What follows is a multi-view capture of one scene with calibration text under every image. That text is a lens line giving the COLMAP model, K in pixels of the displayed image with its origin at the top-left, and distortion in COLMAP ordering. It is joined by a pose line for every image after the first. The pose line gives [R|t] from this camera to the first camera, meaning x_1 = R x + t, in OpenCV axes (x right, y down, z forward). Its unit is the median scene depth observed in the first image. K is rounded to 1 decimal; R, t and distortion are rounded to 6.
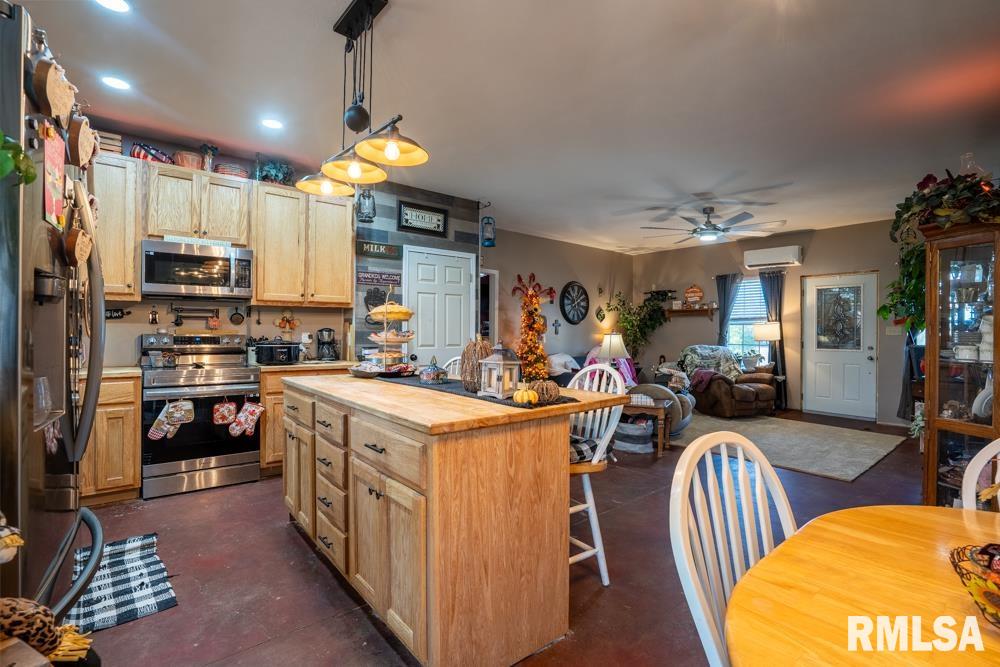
lens RADIAL K [[465.7, 0, 503.9], [0, 465.7, 333.3], [0, 0, 1]] dist [-0.037477, 0.010038]
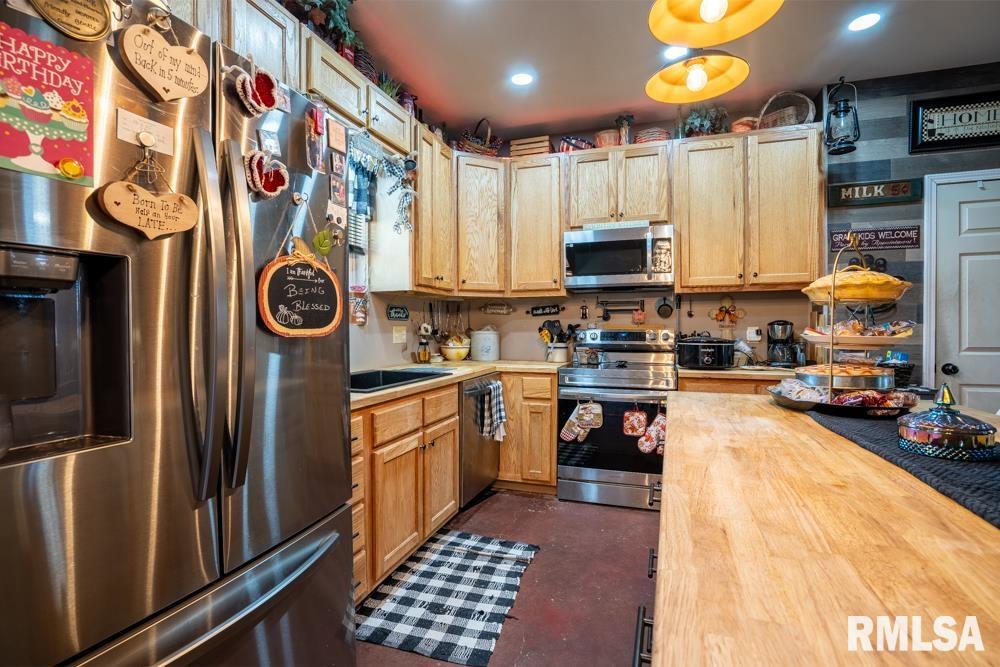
lens RADIAL K [[465.7, 0, 506.1], [0, 465.7, 328.4], [0, 0, 1]] dist [-0.037477, 0.010038]
pose [[0.517347, -0.000040, -0.855776, -0.000948], [0.005131, 0.999982, 0.003055, -0.003142], [0.855760, -0.005971, 0.517338, 0.277207]]
